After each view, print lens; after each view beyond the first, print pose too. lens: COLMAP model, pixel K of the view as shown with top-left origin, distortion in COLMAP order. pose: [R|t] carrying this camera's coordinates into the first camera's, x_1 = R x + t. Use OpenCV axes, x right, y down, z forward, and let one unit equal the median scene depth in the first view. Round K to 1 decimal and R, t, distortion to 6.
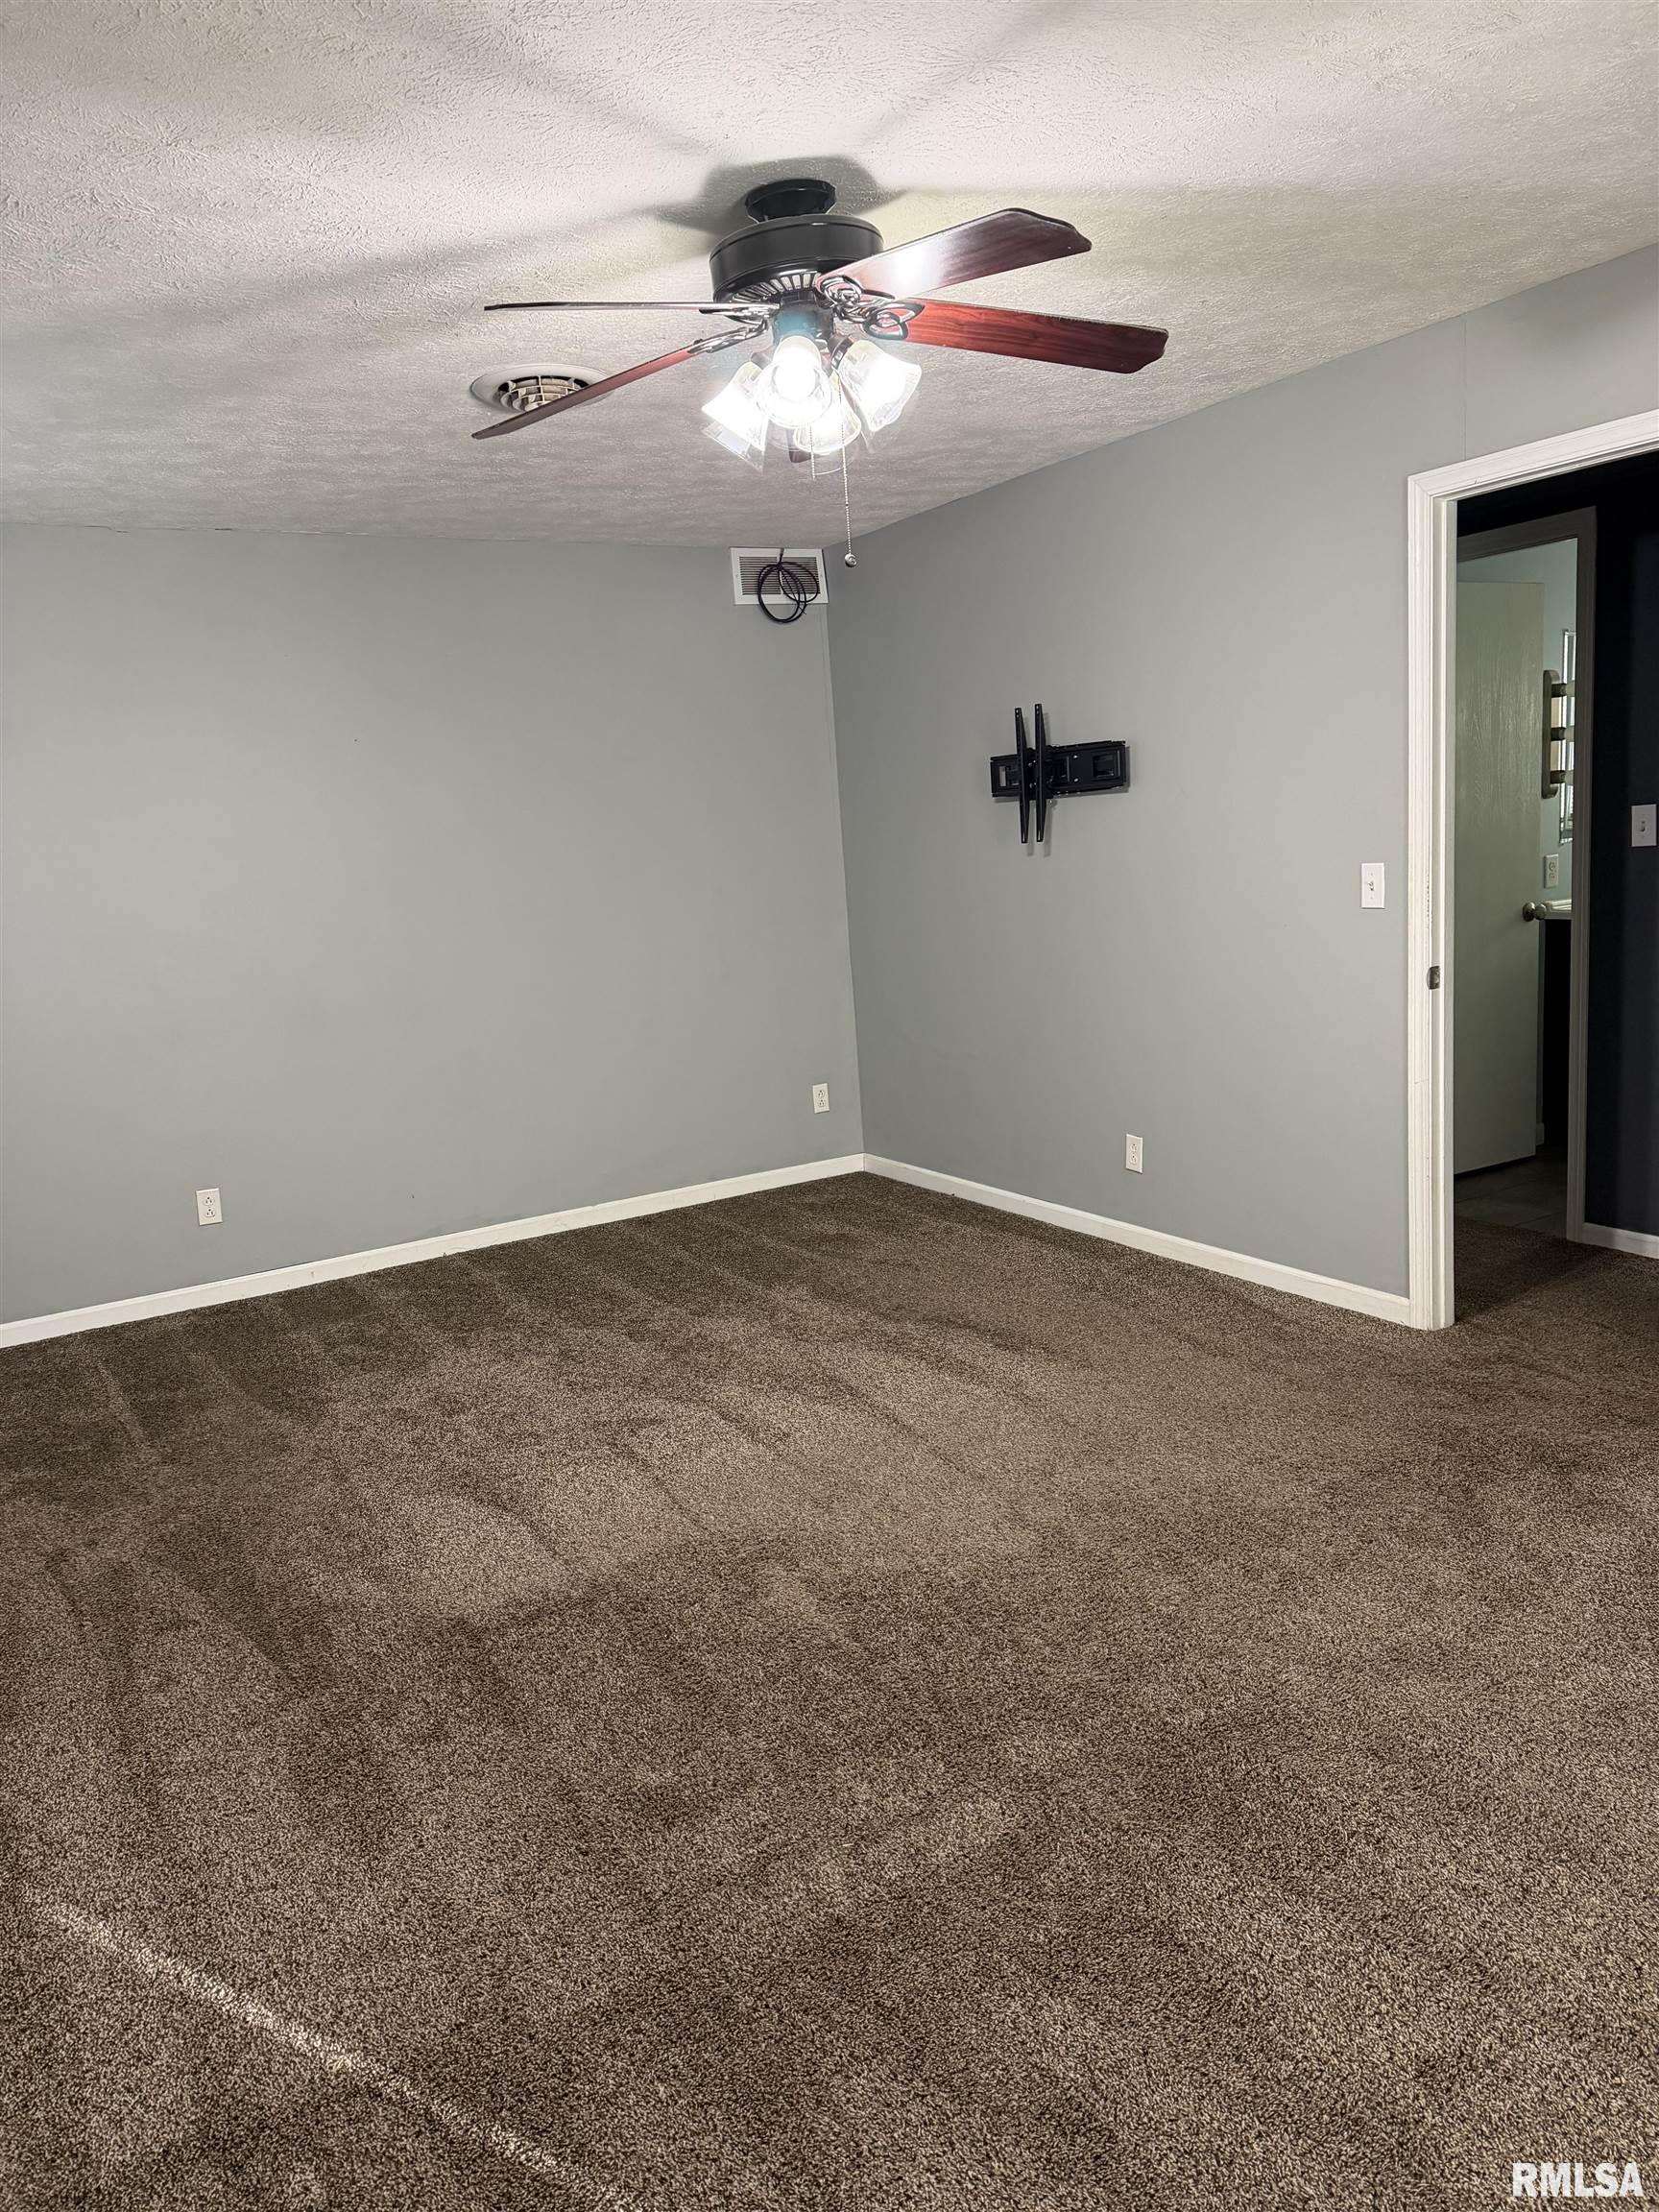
lens RADIAL K [[1540.8, 0, 819.8], [0, 1540.8, 1108.6], [0, 0, 1]] dist [0.176240, -0.357148]
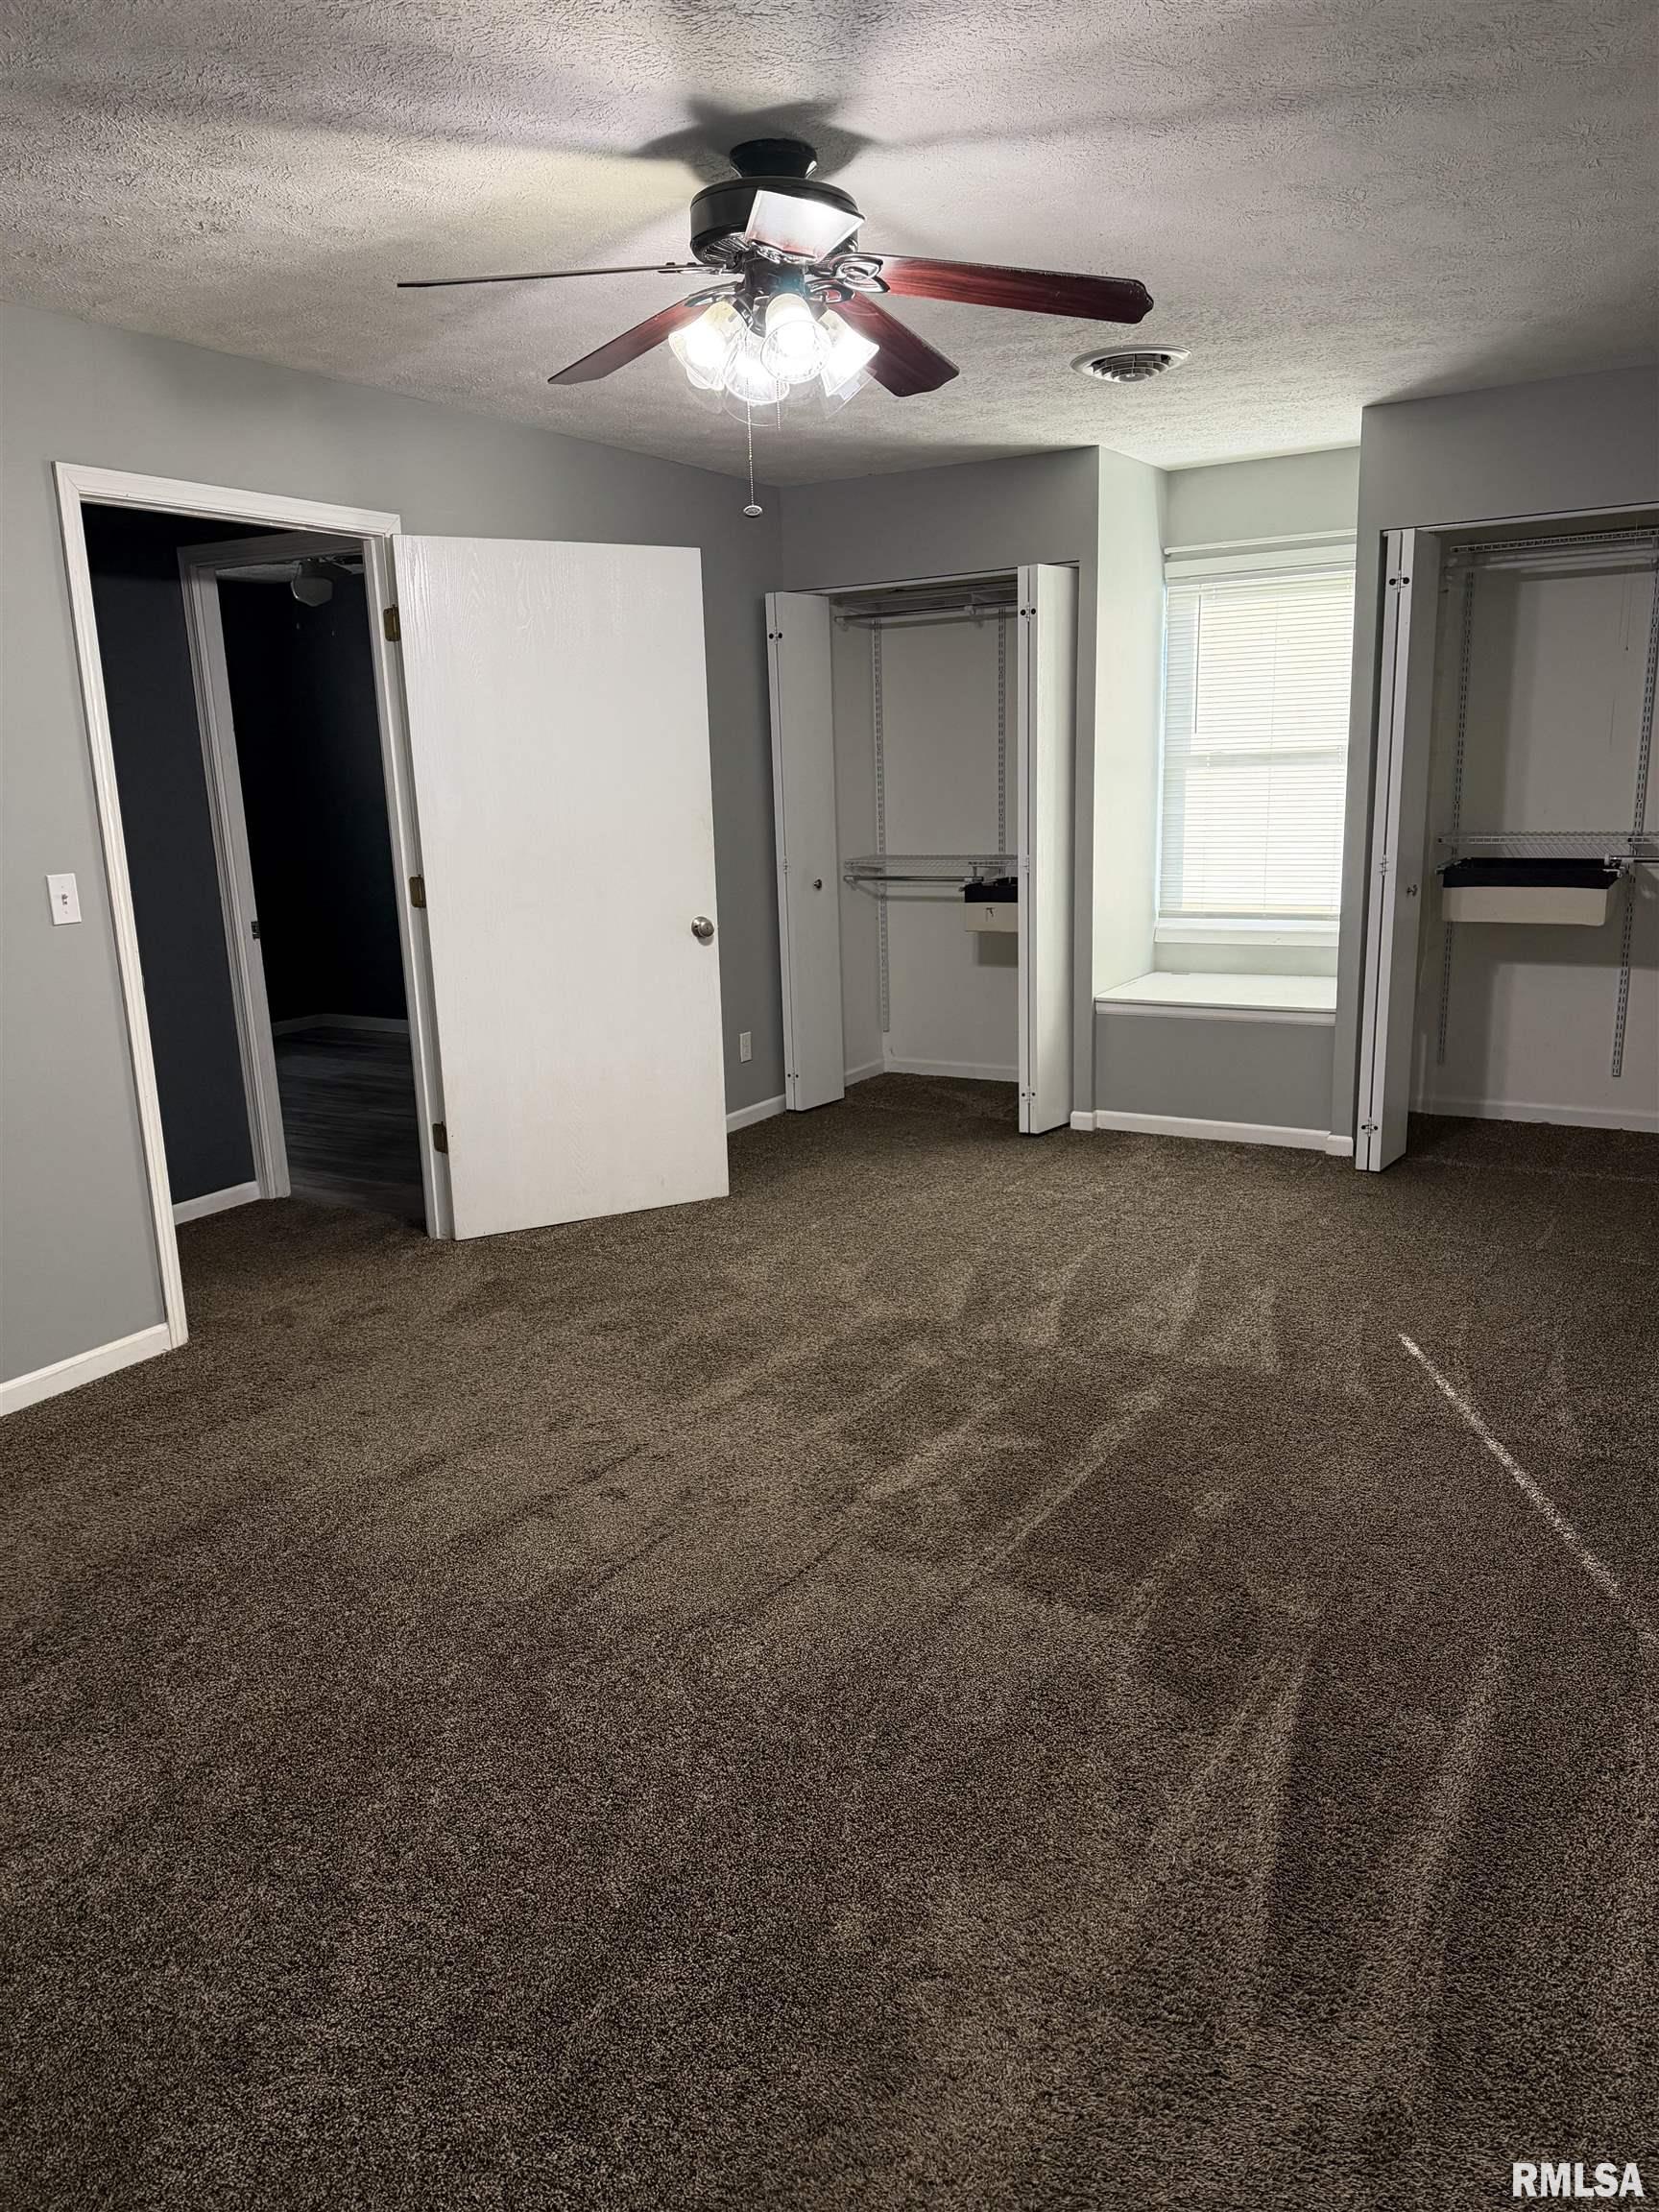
lens RADIAL K [[1540.8, 0, 819.8], [0, 1540.8, 1108.6], [0, 0, 1]] dist [0.176240, -0.357148]
pose [[-0.486351, -0.117191, 0.865869, -0.728286], [0.220725, 0.942347, 0.251521, -0.177813], [-0.845425, 0.313446, -0.432444, 1.178336]]
